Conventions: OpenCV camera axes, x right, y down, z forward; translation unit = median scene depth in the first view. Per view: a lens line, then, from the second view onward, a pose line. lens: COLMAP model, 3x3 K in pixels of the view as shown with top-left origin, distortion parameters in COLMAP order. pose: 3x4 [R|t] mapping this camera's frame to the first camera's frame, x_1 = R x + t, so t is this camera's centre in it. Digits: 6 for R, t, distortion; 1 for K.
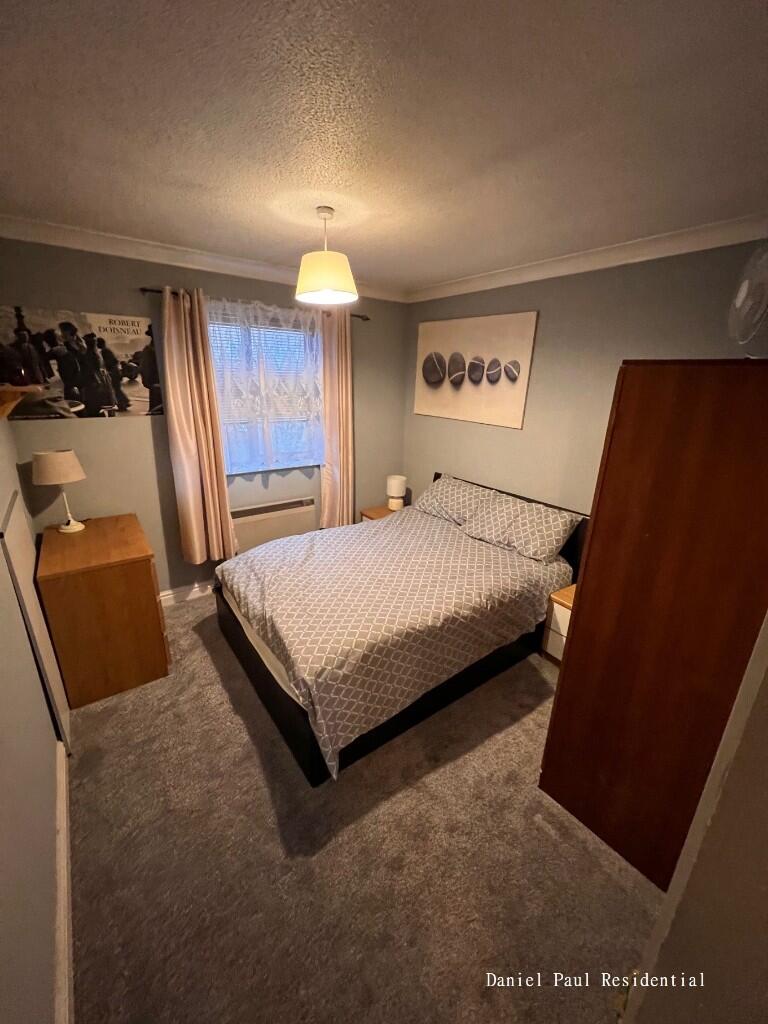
lens RADIAL K [[408.4, 0, 382.7], [0, 408.4, 510.8], [0, 0, 1]] dist [-0.002492, 0.000989]
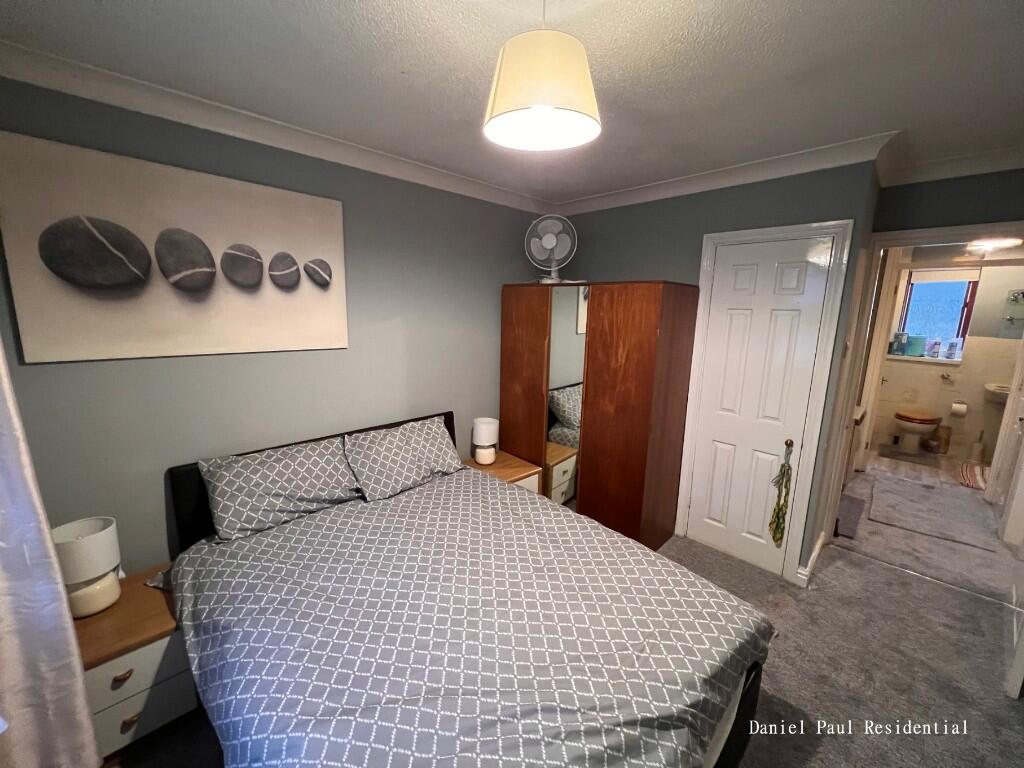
lens RADIAL K [[408.4, 0, 510.3], [0, 408.4, 384.7], [0, 0, 1]] dist [-0.002492, 0.000989]
pose [[-0.150171, -0.219259, 0.964041, -0.585209], [0.282074, 0.925067, 0.254334, -0.304926], [-0.947567, 0.310125, -0.077071, 0.977593]]
